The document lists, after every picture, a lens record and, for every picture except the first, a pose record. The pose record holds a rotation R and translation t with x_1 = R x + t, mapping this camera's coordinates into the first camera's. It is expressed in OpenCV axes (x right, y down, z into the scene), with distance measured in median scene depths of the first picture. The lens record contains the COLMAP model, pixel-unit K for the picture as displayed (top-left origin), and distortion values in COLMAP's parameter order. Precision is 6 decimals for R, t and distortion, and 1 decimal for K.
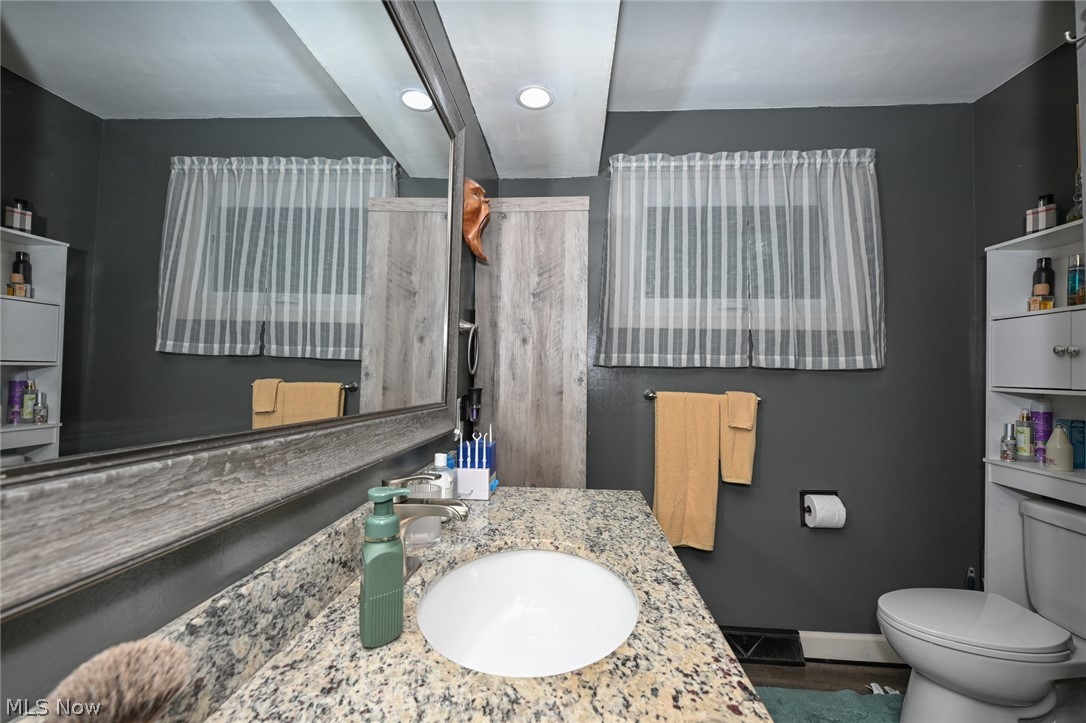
lens RADIAL K [[455.6, 0, 545.4], [0, 455.6, 361.5], [0, 0, 1]] dist [-0.000073, 0.000174]
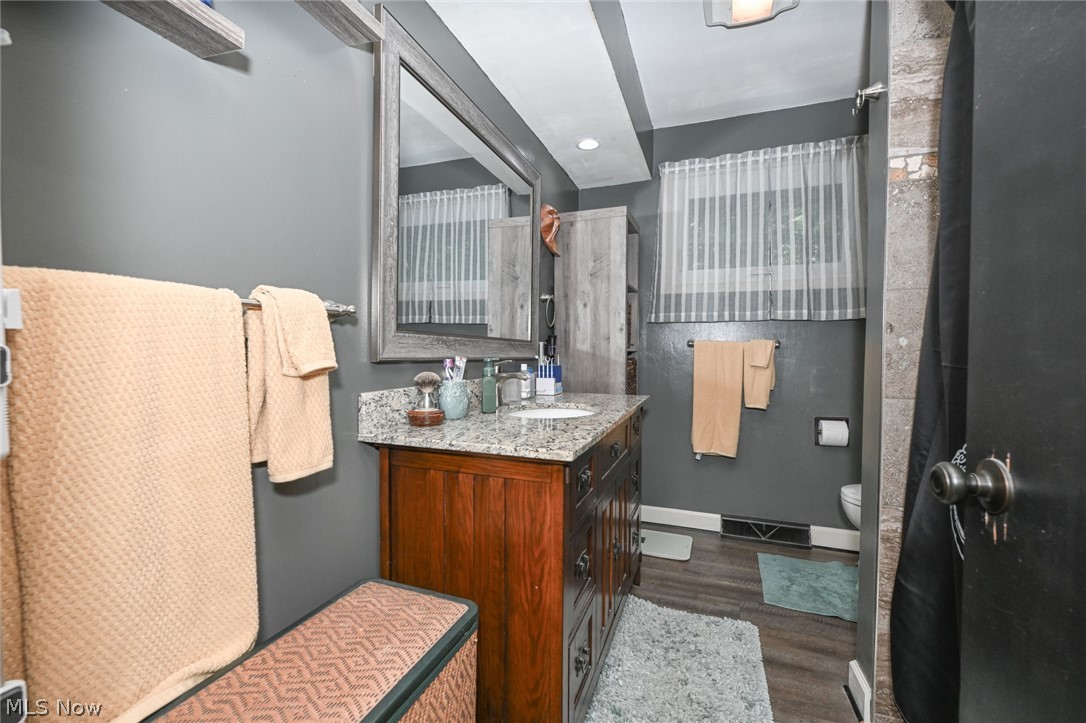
lens RADIAL K [[455.6, 0, 539.7], [0, 455.6, 356.9], [0, 0, 1]] dist [-0.000073, 0.000174]
pose [[0.957145, -0.006759, -0.289531, 0.196961], [0.020315, 0.998832, 0.043838, 0.045968], [0.288897, -0.047841, 0.956164, -0.410792]]
